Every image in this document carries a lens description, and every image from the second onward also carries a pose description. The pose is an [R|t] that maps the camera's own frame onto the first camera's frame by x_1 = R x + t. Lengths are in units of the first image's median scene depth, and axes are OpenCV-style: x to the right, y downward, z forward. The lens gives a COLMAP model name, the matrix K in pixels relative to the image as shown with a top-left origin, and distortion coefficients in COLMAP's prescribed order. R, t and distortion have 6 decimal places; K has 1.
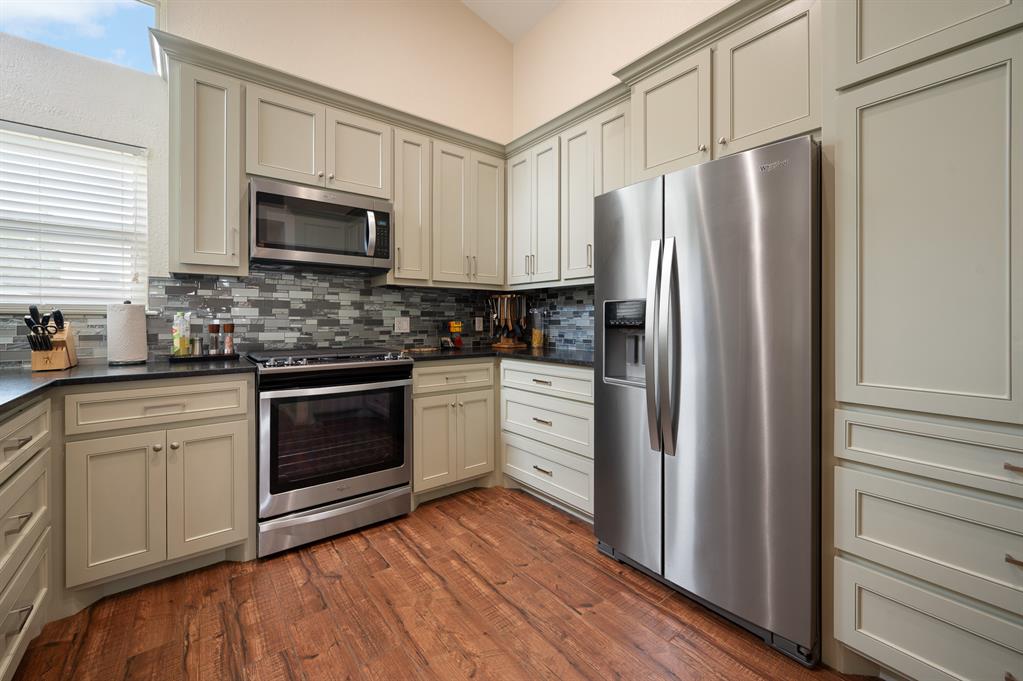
lens RADIAL K [[411.8, 0, 515.4], [0, 411.8, 320.0], [0, 0, 1]] dist [-0.002072, 0.000465]
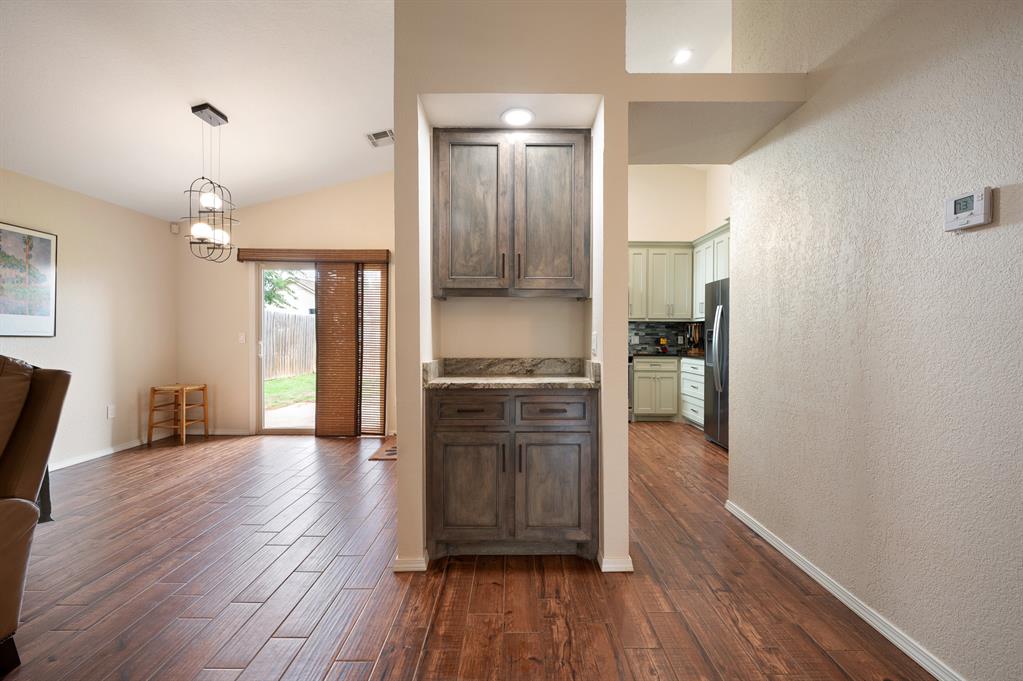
lens RADIAL K [[411.8, 0, 513.3], [0, 411.8, 340.9], [0, 0, 1]] dist [-0.002072, 0.000465]
pose [[0.783981, 0.009476, -0.620712, 0.594764], [-0.005296, 0.999949, 0.008576, 0.002996], [0.620762, -0.003436, 0.783992, -1.112767]]
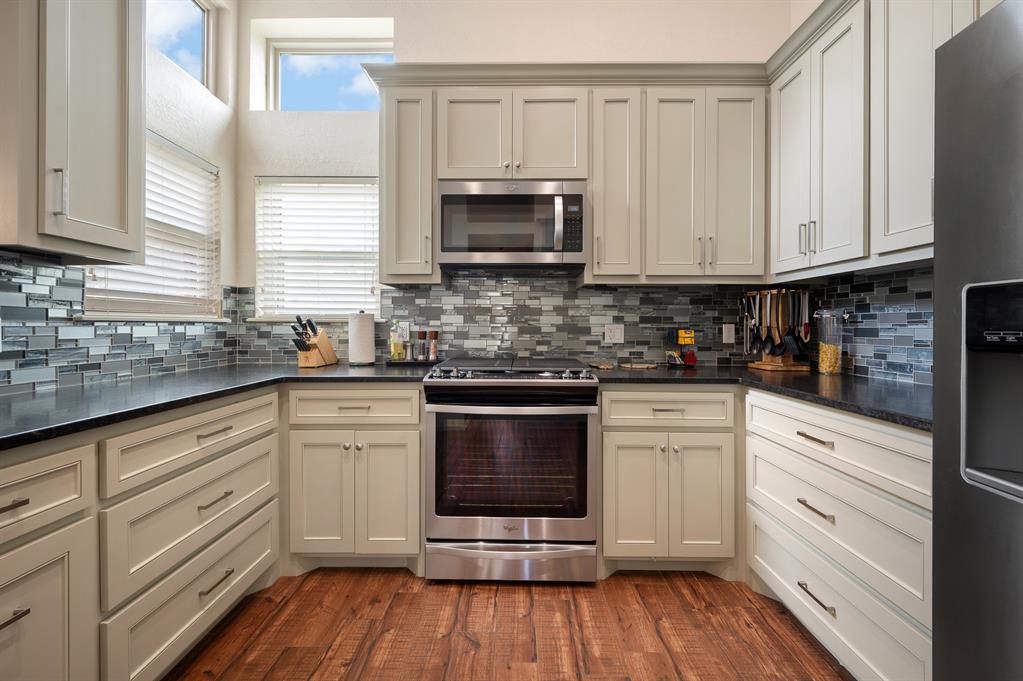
lens RADIAL K [[411.8, 0, 514.5], [0, 411.8, 325.8], [0, 0, 1]] dist [-0.002072, 0.000465]
pose [[0.776960, 0.001246, -0.629549, 0.094753], [-0.002771, 0.999995, -0.001441, -0.002196], [0.629544, 0.002864, 0.776960, 0.289579]]
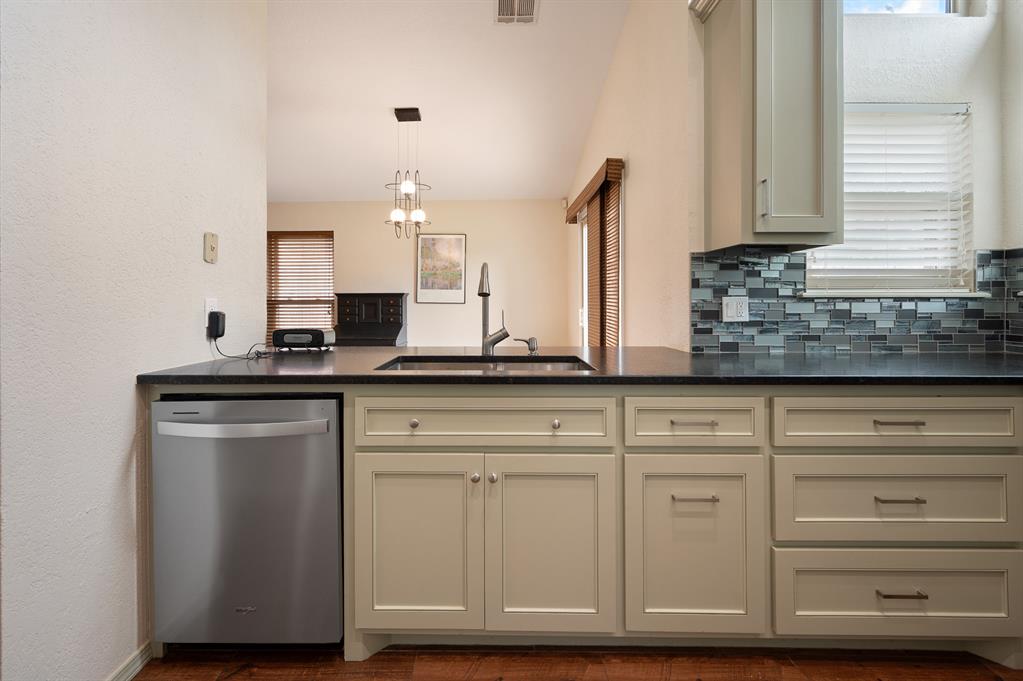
lens RADIAL K [[439.3, 0, 488.7], [0, 439.3, 299.9], [0, 0, 1]] dist [-0.000837, 0.000476]
pose [[-0.639692, -0.001097, -0.768630, 0.146309], [0.000389, 0.999998, -0.001751, -0.004128], [0.768631, -0.001419, -0.639691, 0.426324]]
